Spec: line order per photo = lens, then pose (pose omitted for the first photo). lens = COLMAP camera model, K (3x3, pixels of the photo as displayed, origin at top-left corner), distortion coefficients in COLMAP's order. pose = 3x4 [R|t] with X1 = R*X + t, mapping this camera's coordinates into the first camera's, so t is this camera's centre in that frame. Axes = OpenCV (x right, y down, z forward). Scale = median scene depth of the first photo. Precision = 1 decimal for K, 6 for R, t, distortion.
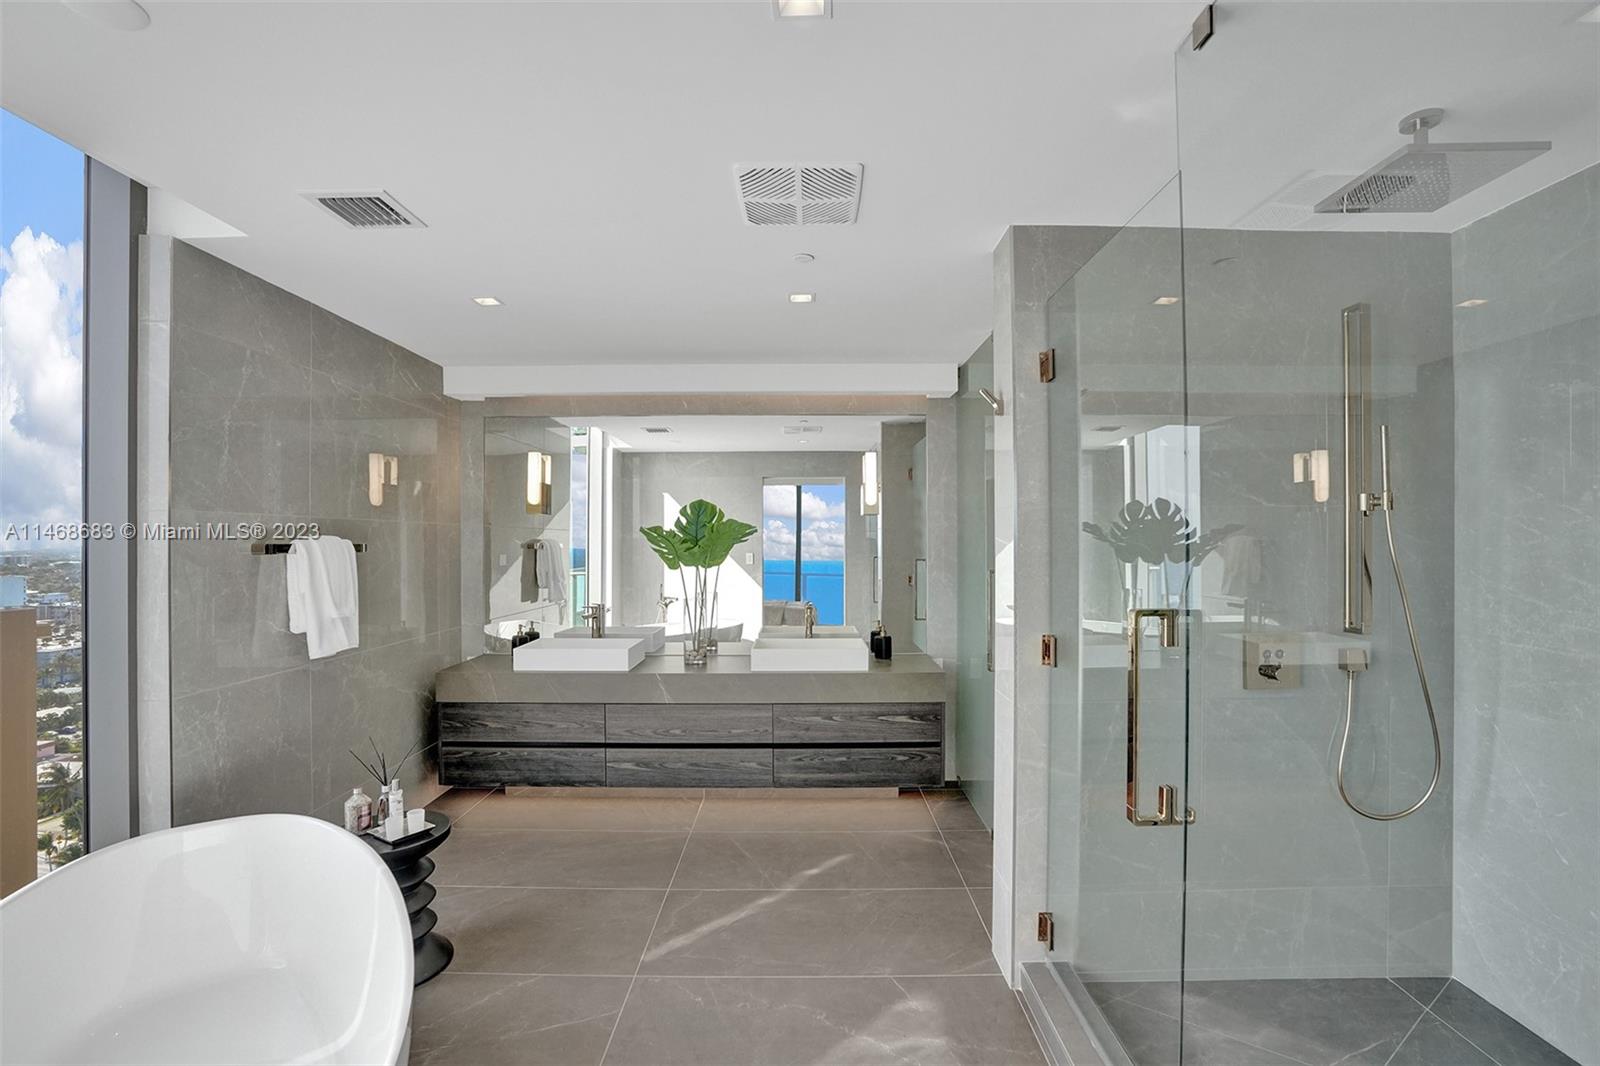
lens RADIAL K [[741.0, 0, 803.5], [0, 741.0, 534.4], [0, 0, 1]] dist [-0.075894, 0.031223]
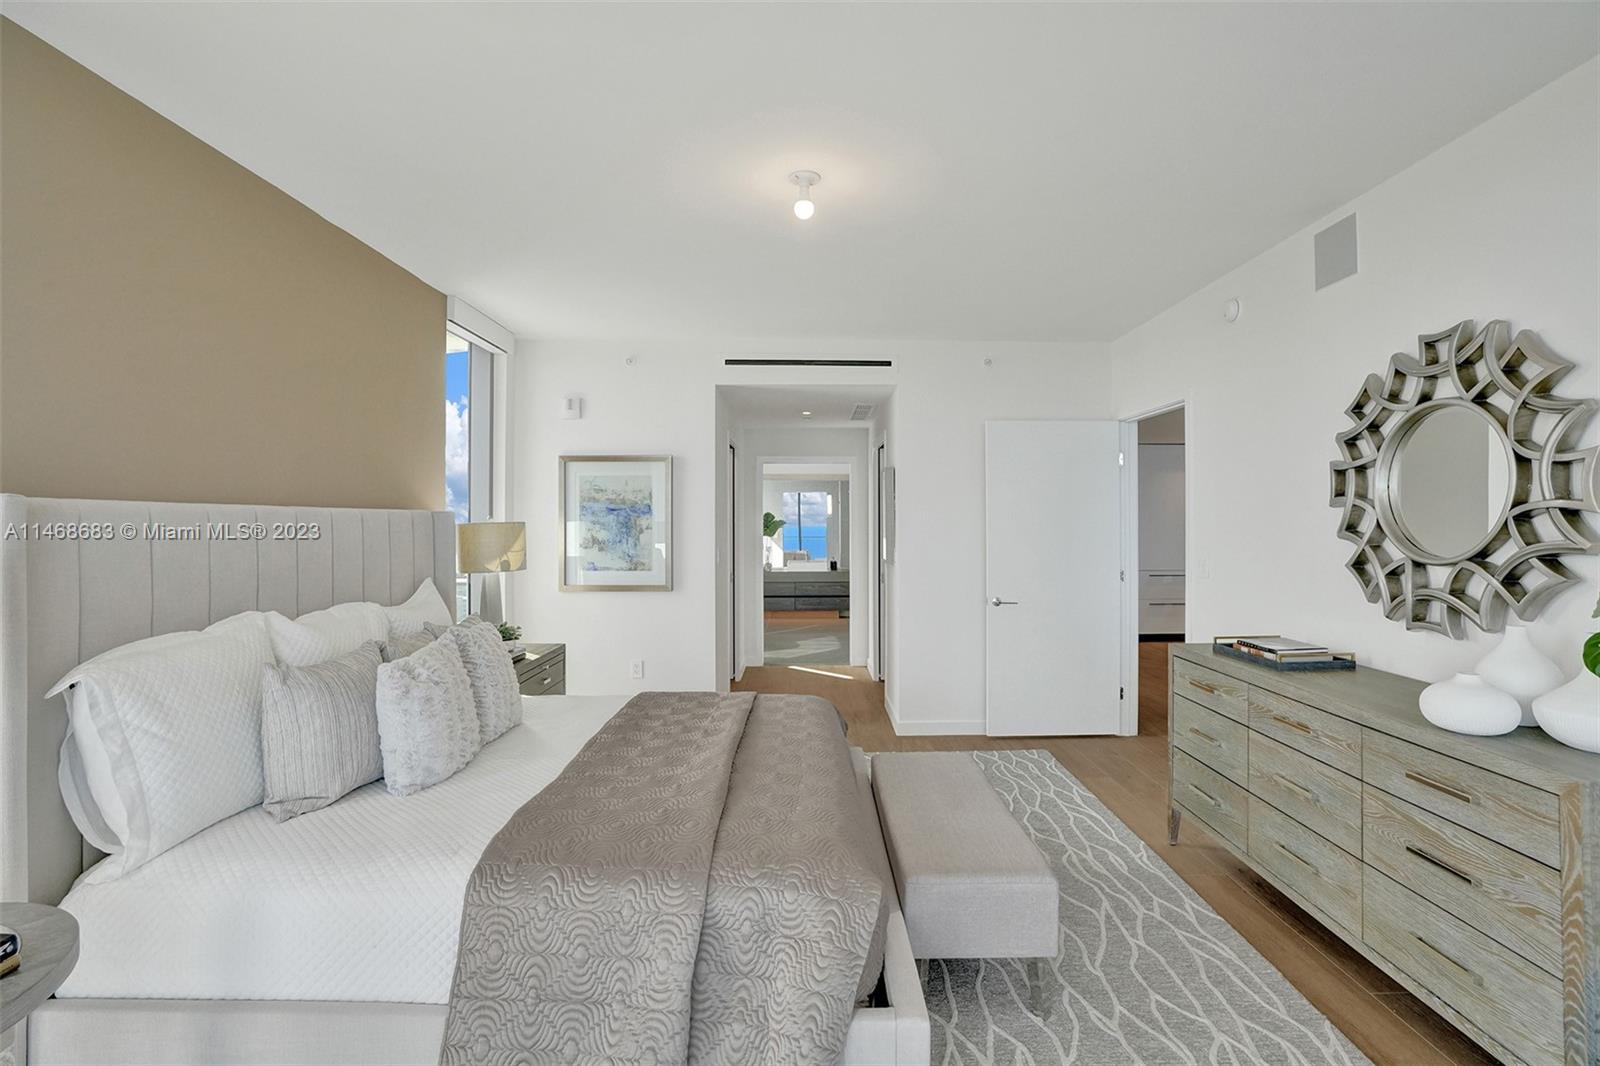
lens RADIAL K [[749.8, 0, 800.0], [0, 749.8, 533.0], [0, 0, 1]] dist [-0.071242, 0.026670]
pose [[0.999992, -0.001782, -0.003684, 0.001230], [0.001851, 0.999822, 0.018776, -0.029635], [0.003649, -0.018782, 0.999817, -2.388511]]
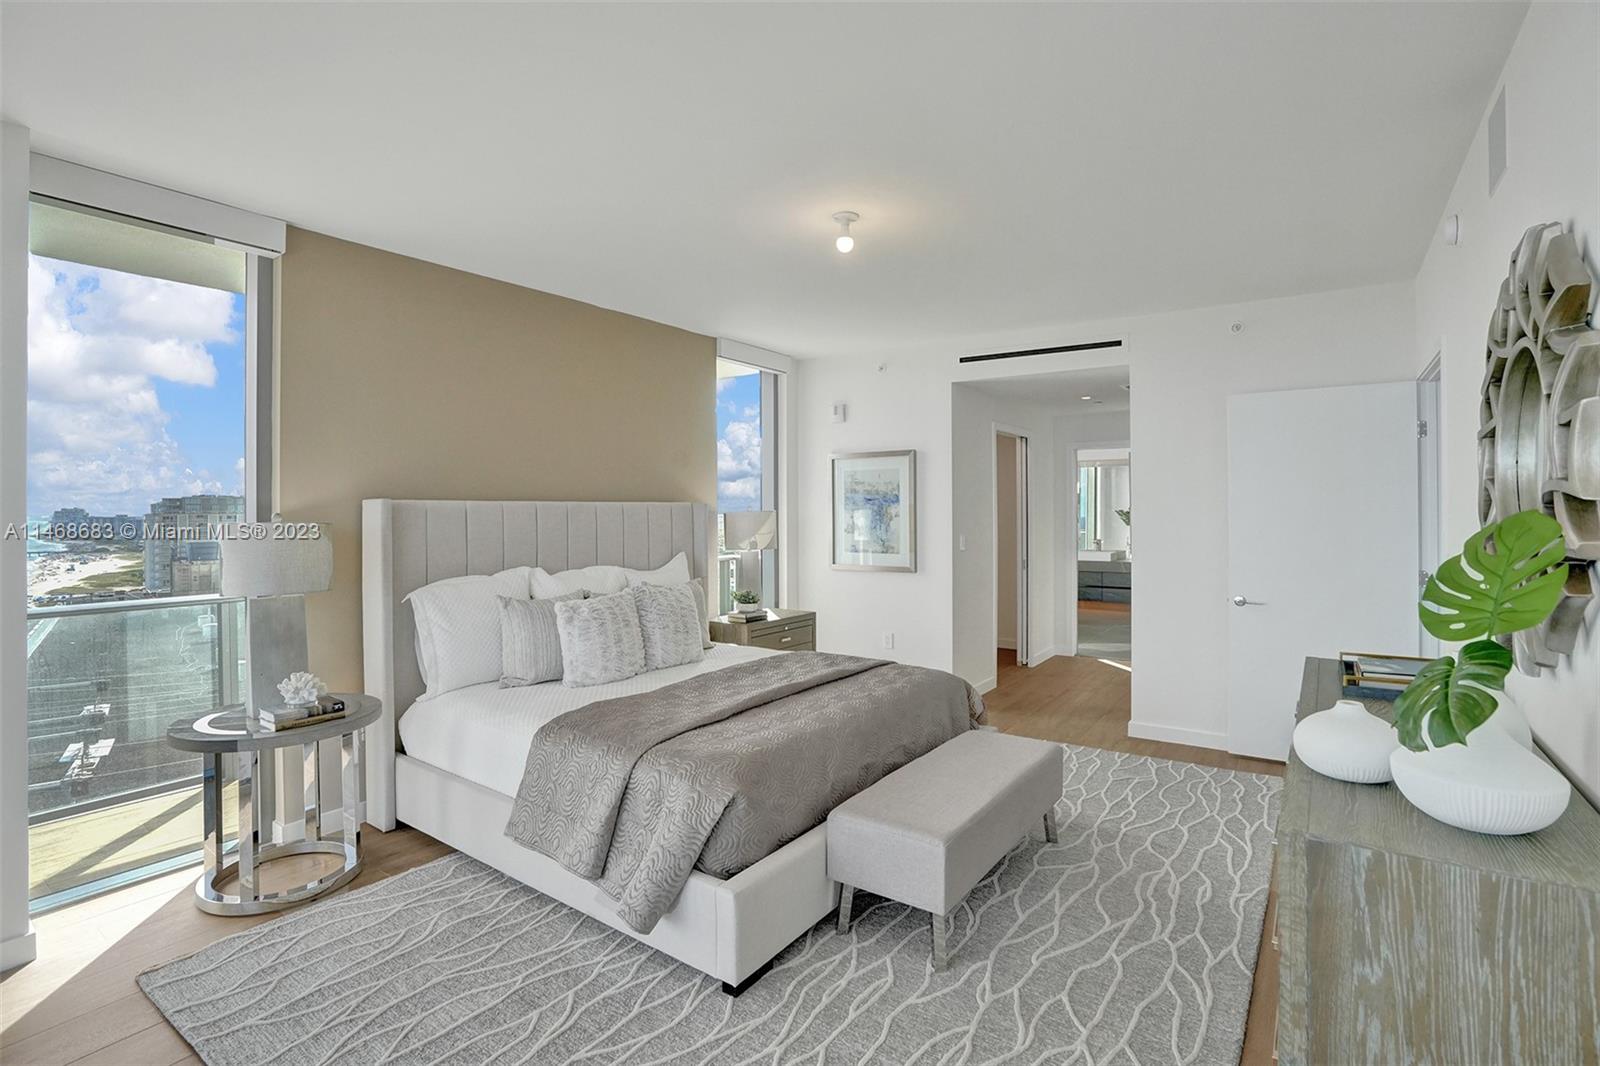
lens RADIAL K [[749.8, 0, 800.0], [0, 749.8, 533.0], [0, 0, 1]] dist [-0.071242, 0.026670]
pose [[0.810736, 0.014741, -0.585226, 0.533508], [0.006419, 0.999399, 0.034066, -0.032082], [0.585376, -0.031375, 0.810154, -2.385741]]
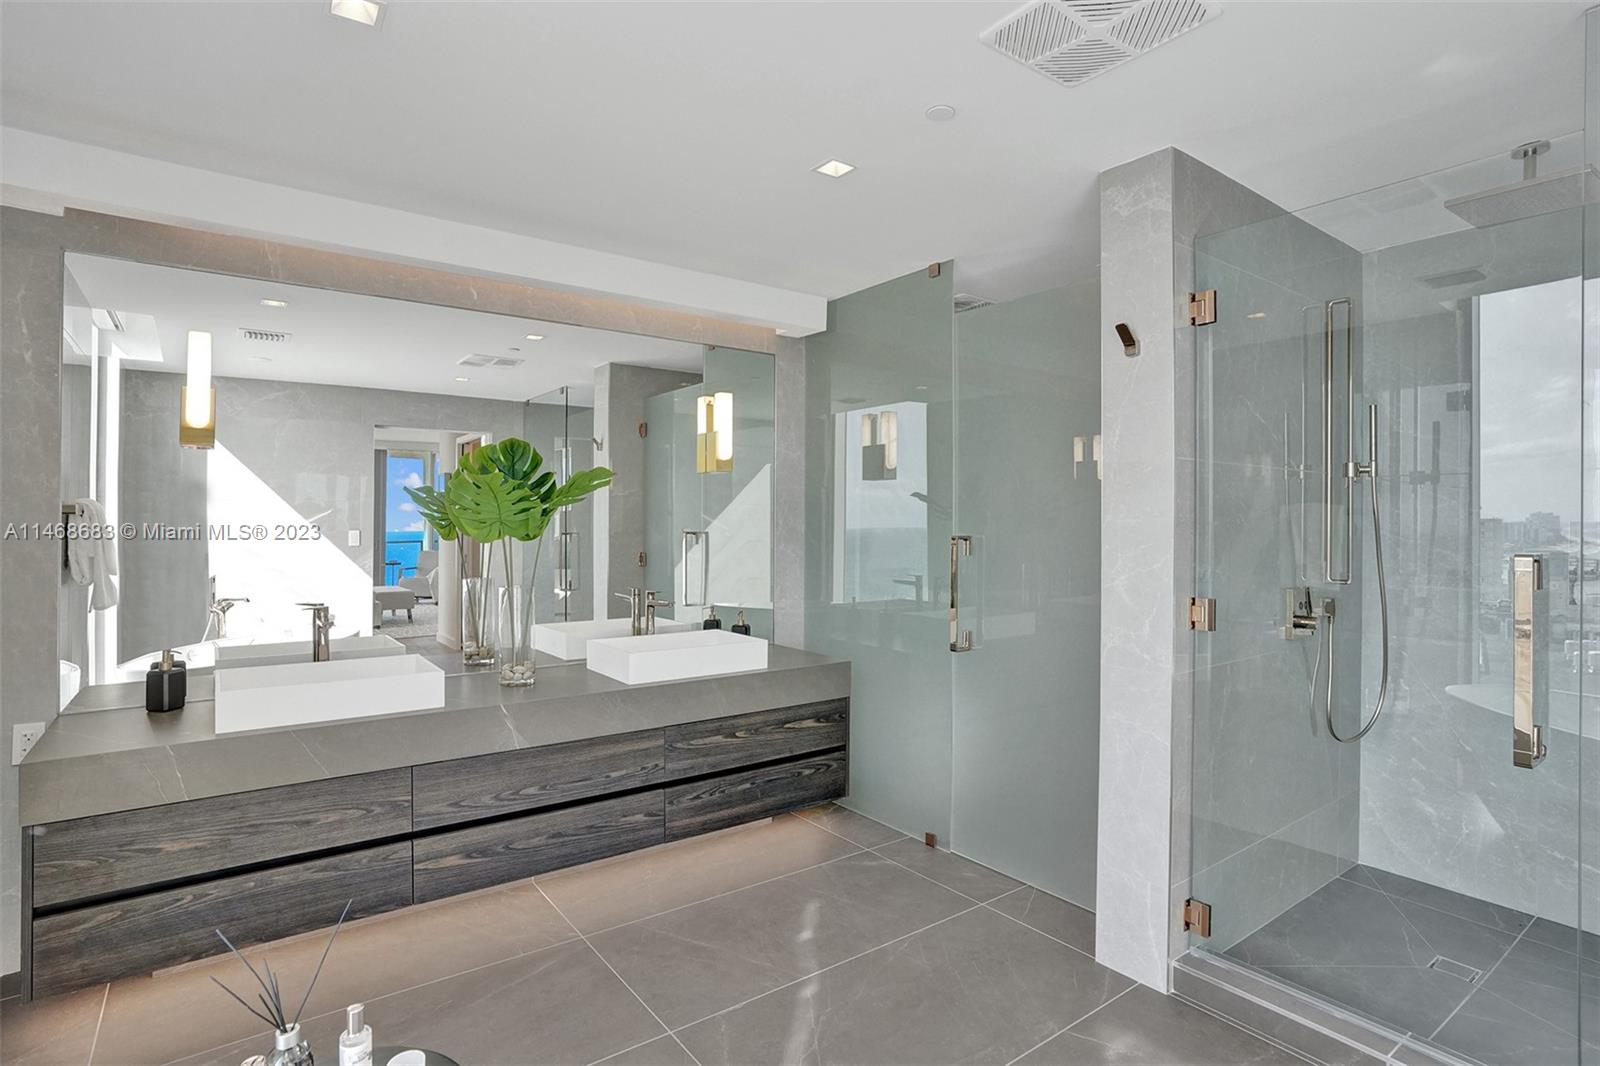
lens RADIAL K [[811.3, 0, 805.1], [0, 811.3, 528.7], [0, 0, 1]] dist [-0.063215, 0.034528]
pose [[0.804720, 0.001955, 0.593652, -0.397648], [-0.009190, 0.999916, 0.009163, 0.028129], [-0.593584, -0.012829, 0.804670, 0.289521]]
